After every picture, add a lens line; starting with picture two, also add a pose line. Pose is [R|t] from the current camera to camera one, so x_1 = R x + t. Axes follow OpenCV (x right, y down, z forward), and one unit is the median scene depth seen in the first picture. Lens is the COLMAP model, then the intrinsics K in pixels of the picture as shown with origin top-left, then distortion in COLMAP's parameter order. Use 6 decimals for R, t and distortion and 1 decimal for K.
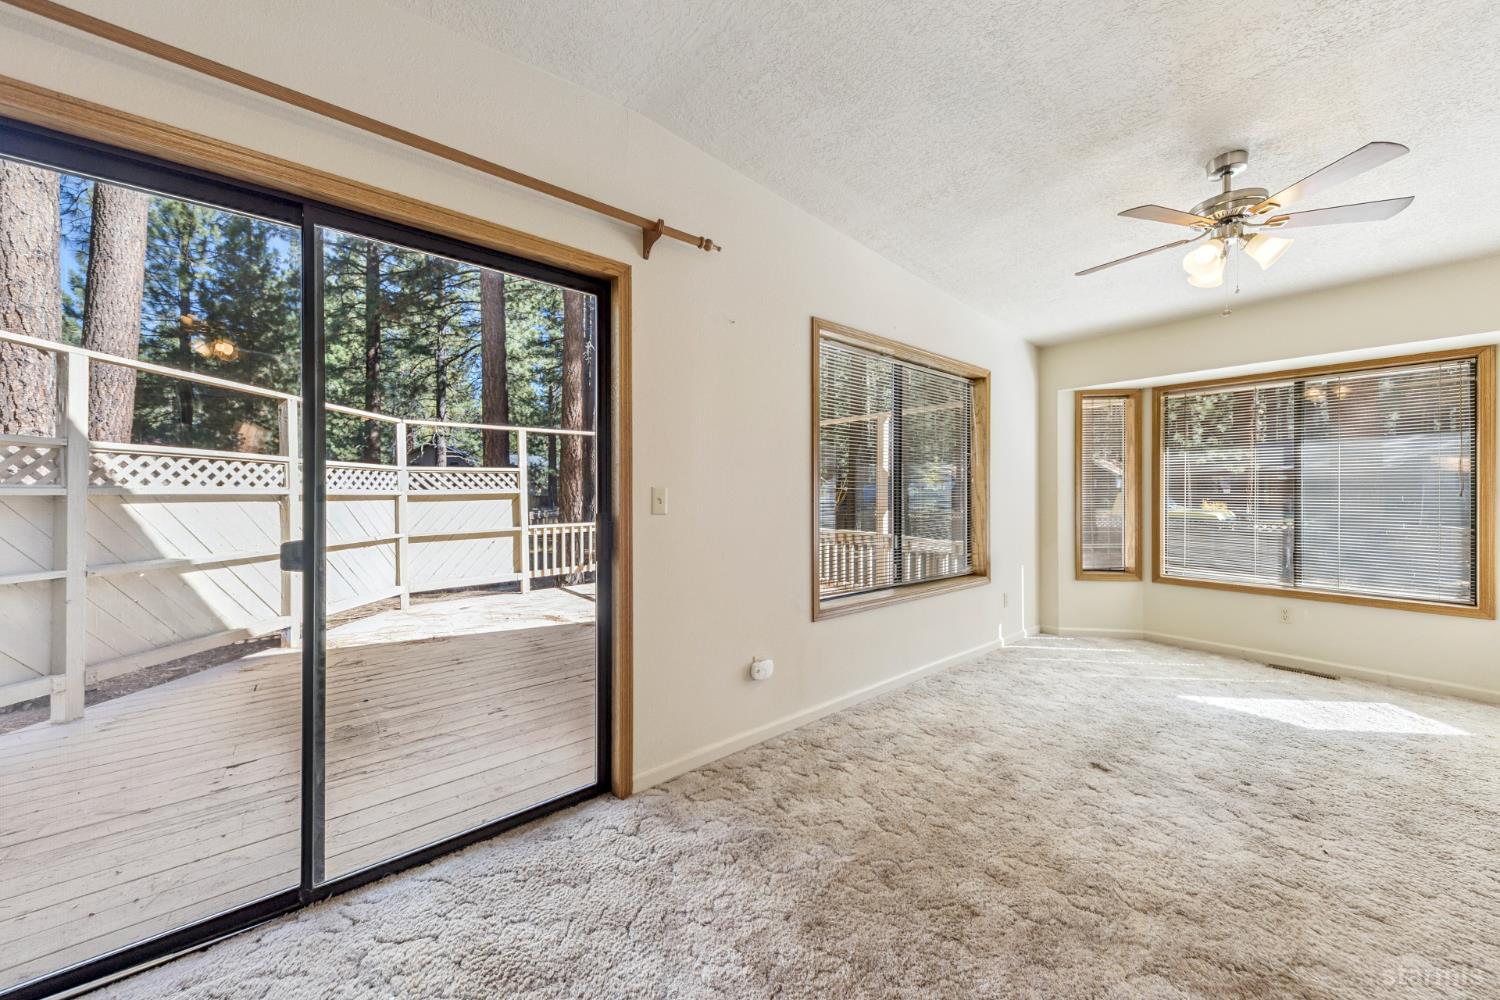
lens RADIAL K [[523.0, 0, 751.2], [0, 523.0, 491.4], [0, 0, 1]] dist [0.002202, -0.000001]
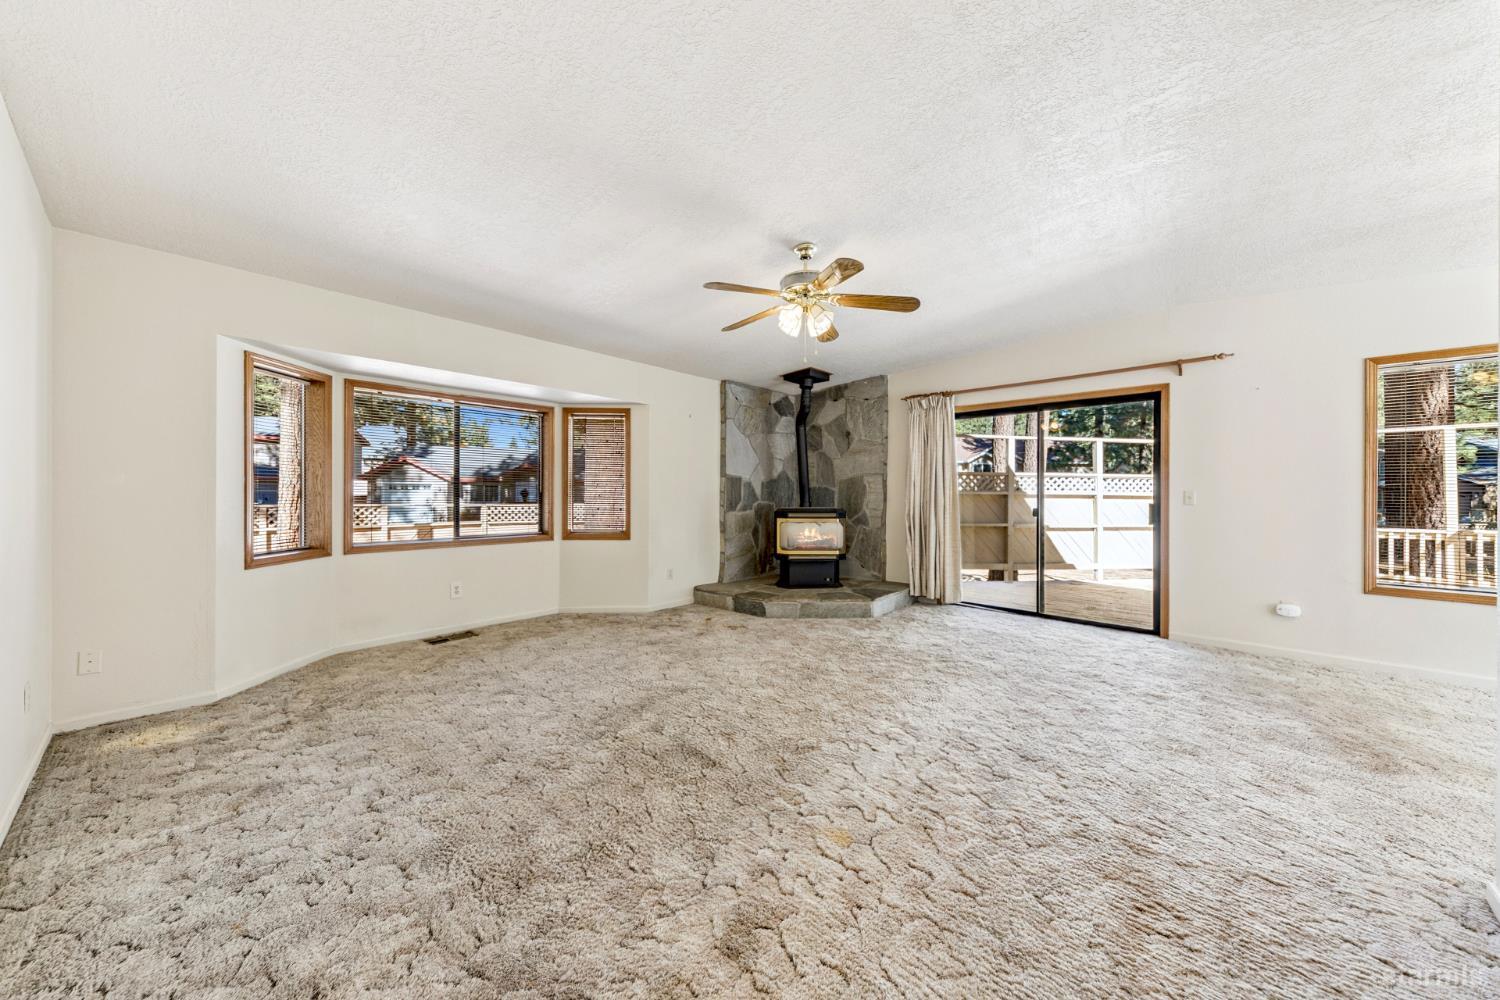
lens RADIAL K [[523.0, 0, 751.2], [0, 523.0, 491.4], [0, 0, 1]] dist [0.002202, -0.000001]
pose [[0.146483, -0.003915, -0.989205, 1.180817], [-0.000832, 0.999991, -0.004081, 0.003470], [0.989213, 0.001421, 0.146479, -0.697965]]
